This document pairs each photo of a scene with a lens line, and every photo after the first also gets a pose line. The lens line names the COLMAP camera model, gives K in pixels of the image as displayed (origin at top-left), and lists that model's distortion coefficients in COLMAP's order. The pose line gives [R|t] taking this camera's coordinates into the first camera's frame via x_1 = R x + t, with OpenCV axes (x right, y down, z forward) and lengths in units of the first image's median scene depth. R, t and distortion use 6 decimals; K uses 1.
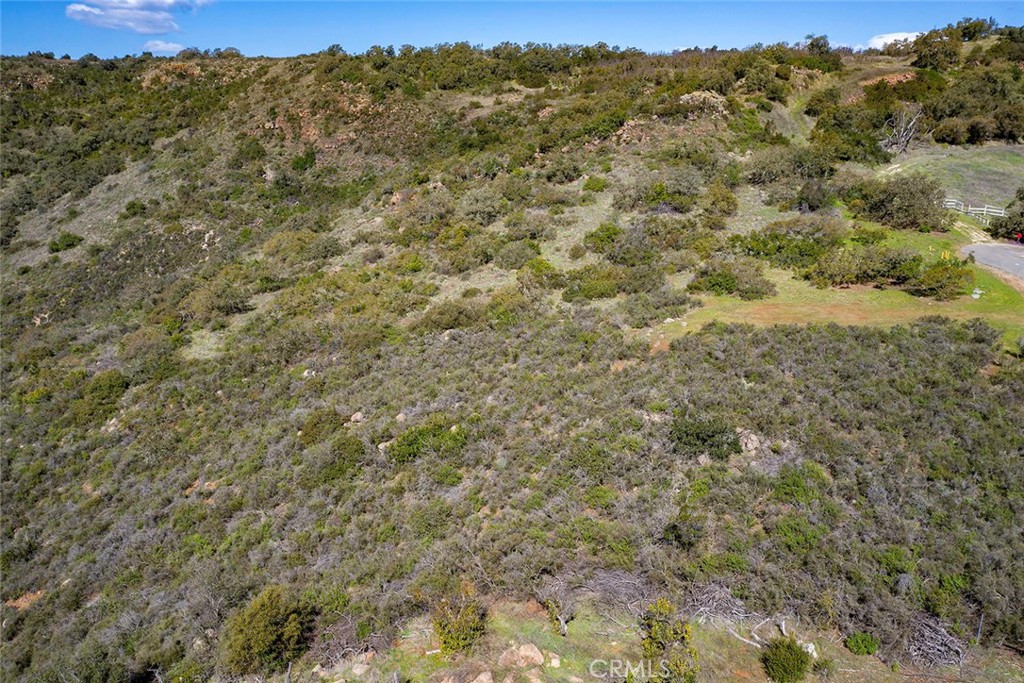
lens RADIAL K [[805.3, 0, 510.2], [0, 805.3, 344.5], [0, 0, 1]] dist [-0.018519, 0.047124]
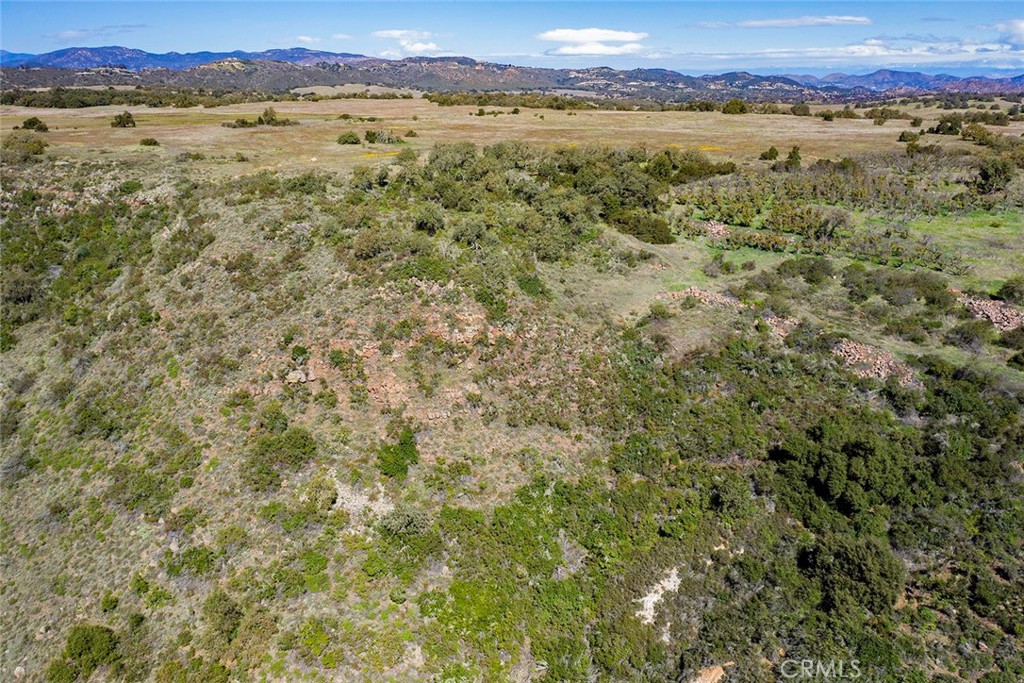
lens RADIAL K [[805.3, 0, 510.2], [0, 805.3, 344.5], [0, 0, 1]] dist [-0.018519, 0.047124]
pose [[0.941735, -0.108640, 0.318326, -0.352627], [0.103932, 0.994076, 0.031790, -0.312298], [-0.319894, 0.003147, 0.947448, 0.474871]]
